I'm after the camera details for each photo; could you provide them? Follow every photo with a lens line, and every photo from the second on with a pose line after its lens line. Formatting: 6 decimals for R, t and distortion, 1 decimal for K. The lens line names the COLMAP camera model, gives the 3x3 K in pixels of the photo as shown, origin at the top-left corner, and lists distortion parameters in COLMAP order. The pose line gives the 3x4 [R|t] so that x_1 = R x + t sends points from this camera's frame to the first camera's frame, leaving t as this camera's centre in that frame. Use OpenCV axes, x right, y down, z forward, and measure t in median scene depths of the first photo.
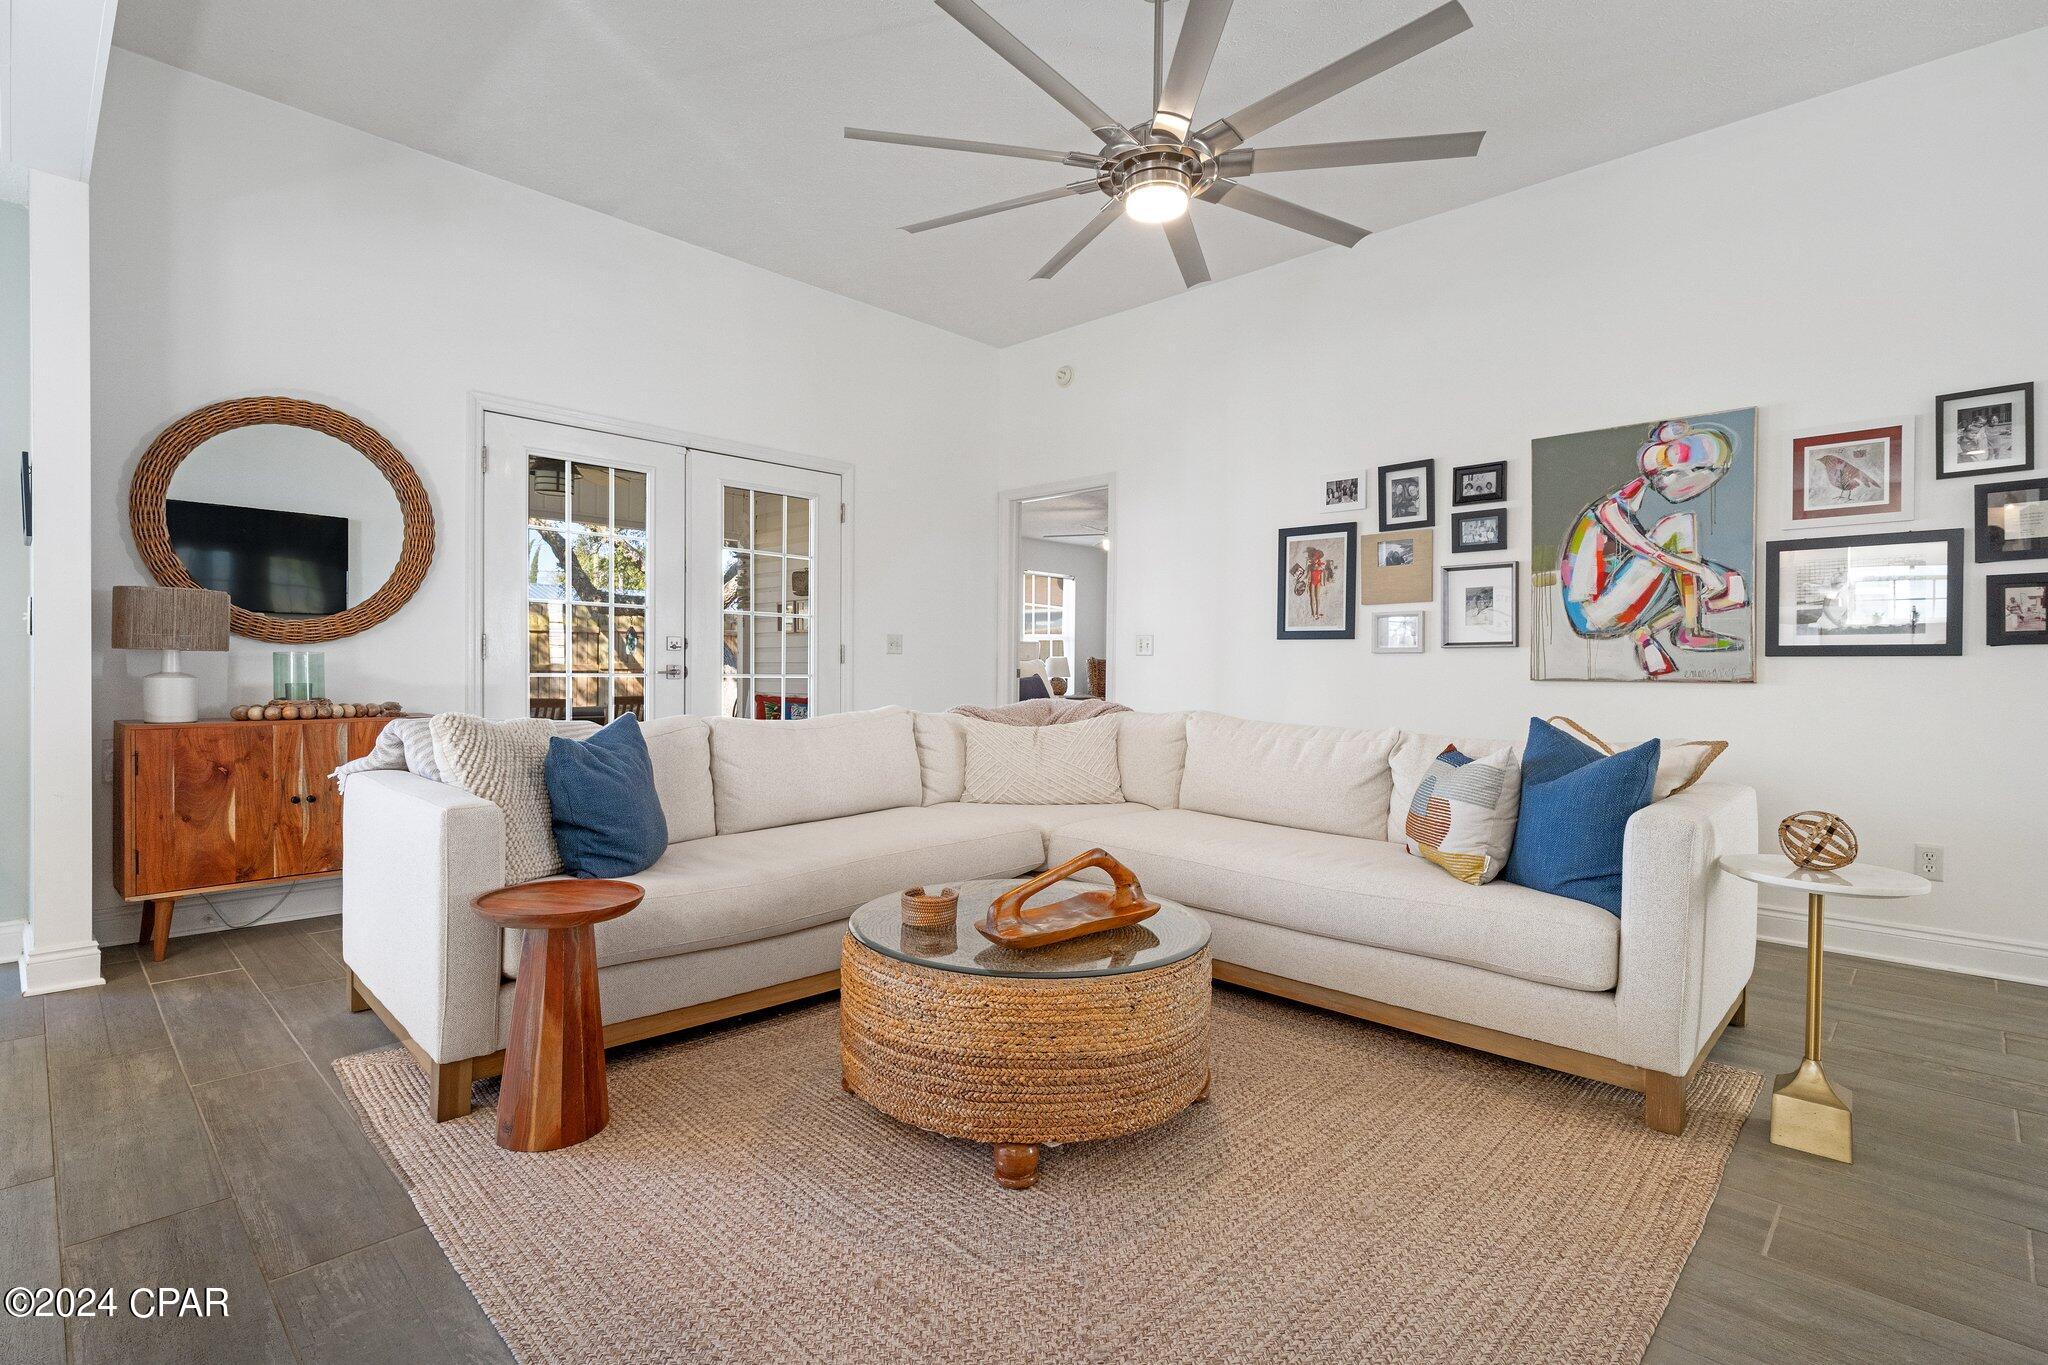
lens RADIAL K [[986.8, 0, 1027.2], [0, 986.8, 662.4], [0, 0, 1]] dist [0.004652, -0.003376]
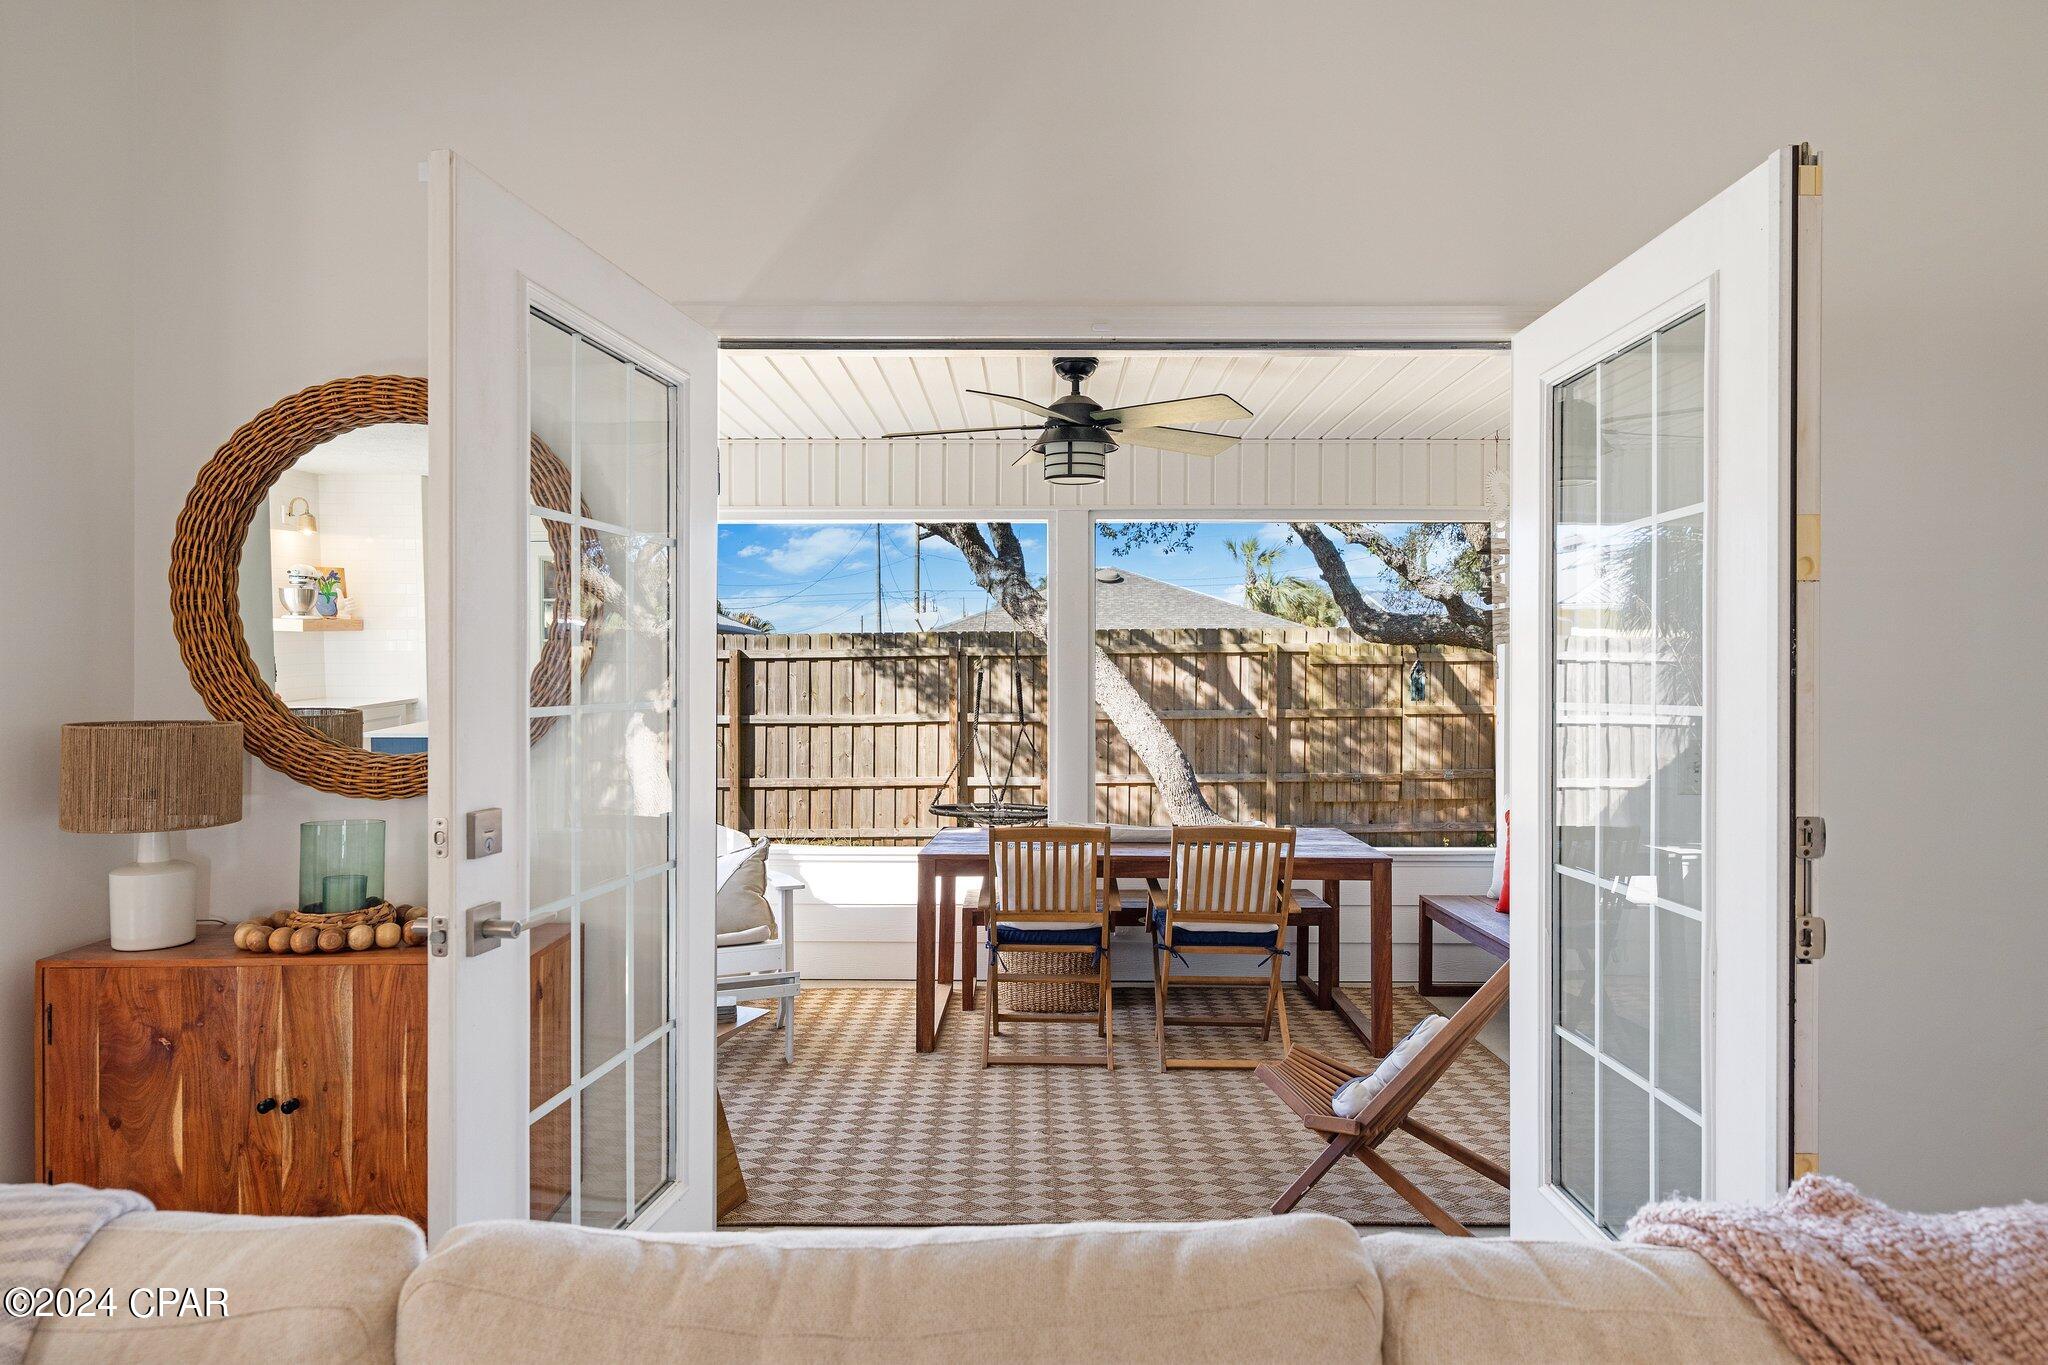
lens RADIAL K [[1174.8, 0, 1028.7], [0, 1174.8, 679.1], [0, 0, 1]] dist [0.002391, 0.000804]
pose [[0.688465, -0.006620, -0.725239, 0.017903], [0.011012, 0.999938, 0.001326, -0.083342], [0.725186, -0.008899, 0.688495, 0.779548]]
